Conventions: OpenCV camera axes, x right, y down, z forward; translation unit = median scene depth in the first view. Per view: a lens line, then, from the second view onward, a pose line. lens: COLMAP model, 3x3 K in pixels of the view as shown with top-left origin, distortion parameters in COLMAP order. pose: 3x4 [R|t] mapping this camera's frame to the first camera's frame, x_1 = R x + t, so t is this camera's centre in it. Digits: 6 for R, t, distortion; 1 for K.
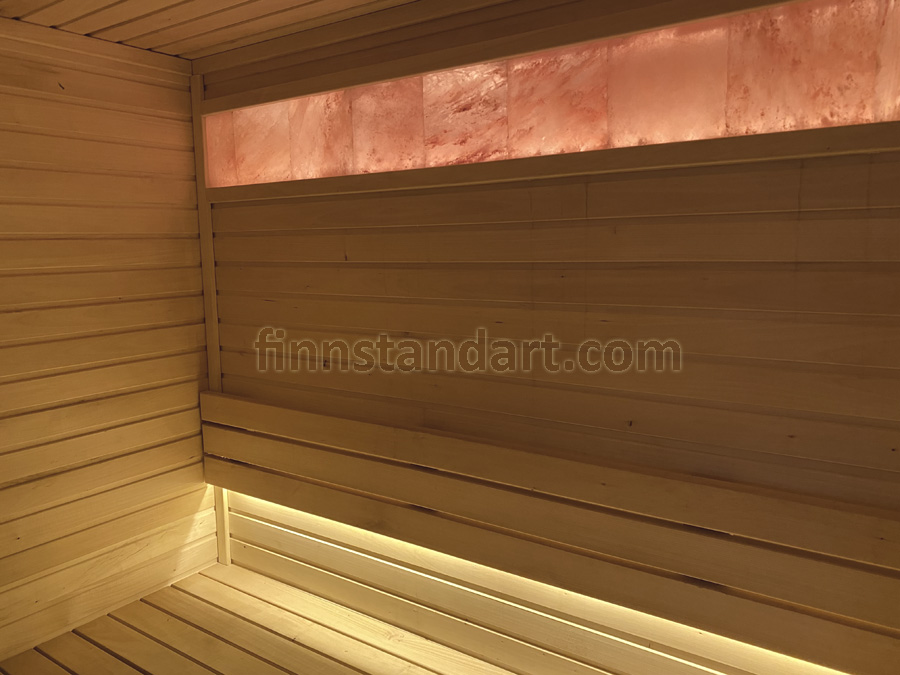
lens RADIAL K [[703.8, 0, 450.0], [0, 703.8, 337.5], [0, 0, 1]] dist [0.019663, -0.007835]
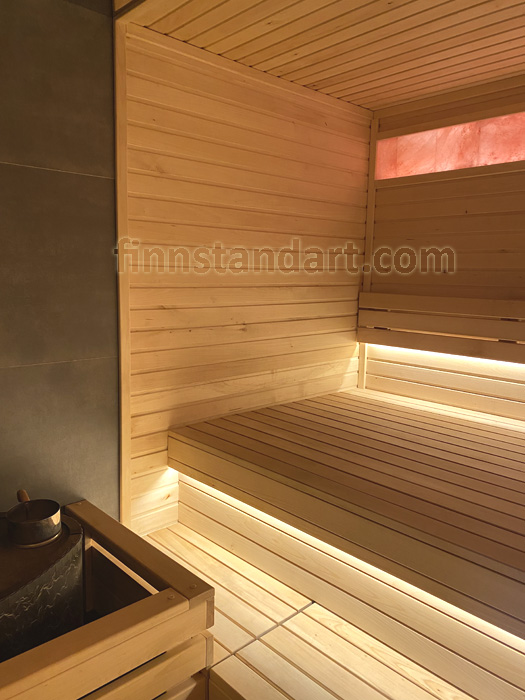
lens RADIAL K [[547.4, 0, 262.5], [0, 547.4, 350.0], [0, 0, 1]] dist [0.019663, -0.007835]
pose [[0.976513, 0.067403, -0.204642, -0.324240], [-0.066073, 0.997726, 0.013333, 0.248092], [0.205075, 0.000502, 0.978746, -0.504372]]
